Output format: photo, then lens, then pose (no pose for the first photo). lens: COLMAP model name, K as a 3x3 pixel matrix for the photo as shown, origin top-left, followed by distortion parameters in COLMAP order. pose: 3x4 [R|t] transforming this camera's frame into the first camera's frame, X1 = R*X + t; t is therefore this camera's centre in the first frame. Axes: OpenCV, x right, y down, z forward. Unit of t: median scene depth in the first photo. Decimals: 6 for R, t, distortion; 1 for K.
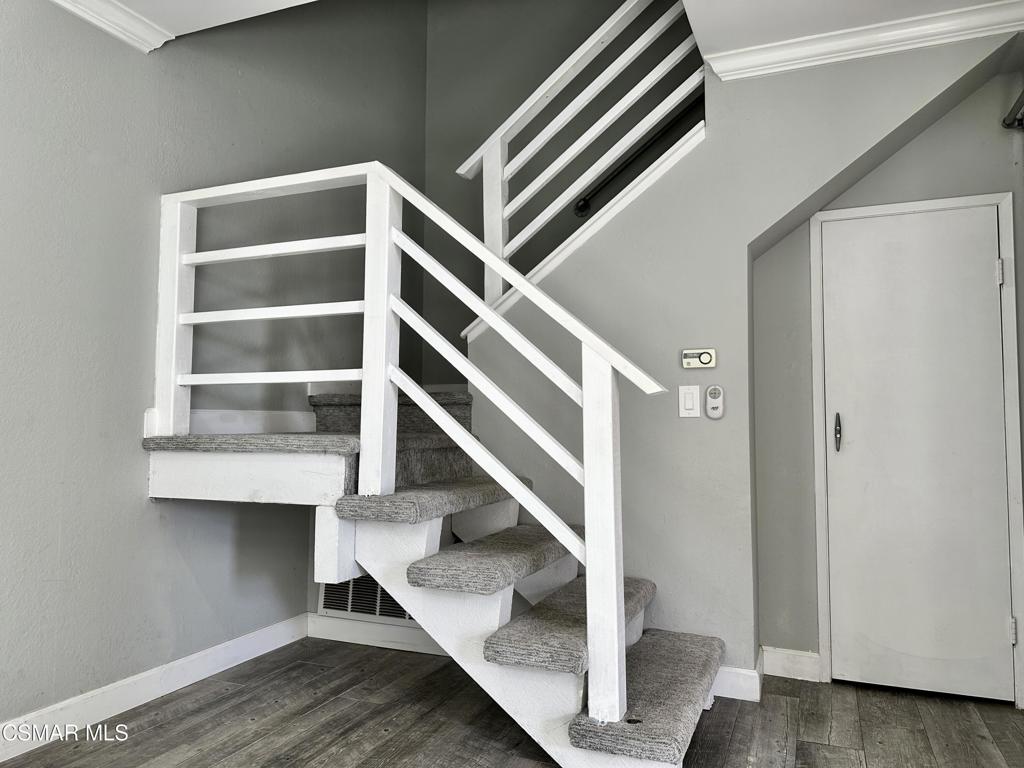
lens RADIAL K [[734.9, 0, 511.9], [0, 734.9, 381.8], [0, 0, 1]] dist [0.081853, -0.093694]
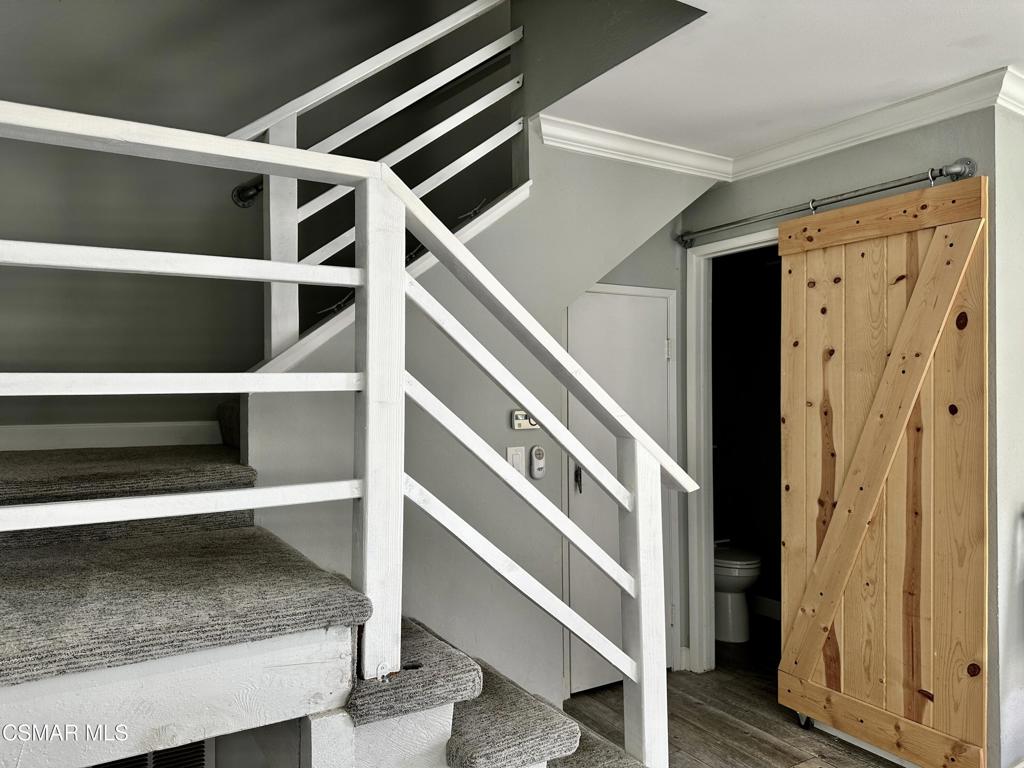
lens RADIAL K [[712.7, 0, 512.0], [0, 712.7, 384.0], [0, 0, 1]] dist [0.161458, -0.299771]
pose [[0.590943, 0.005731, 0.806693, -0.558485], [-0.045763, 0.998603, 0.026429, -0.108550], [-0.805414, -0.052535, 0.590379, 0.468071]]
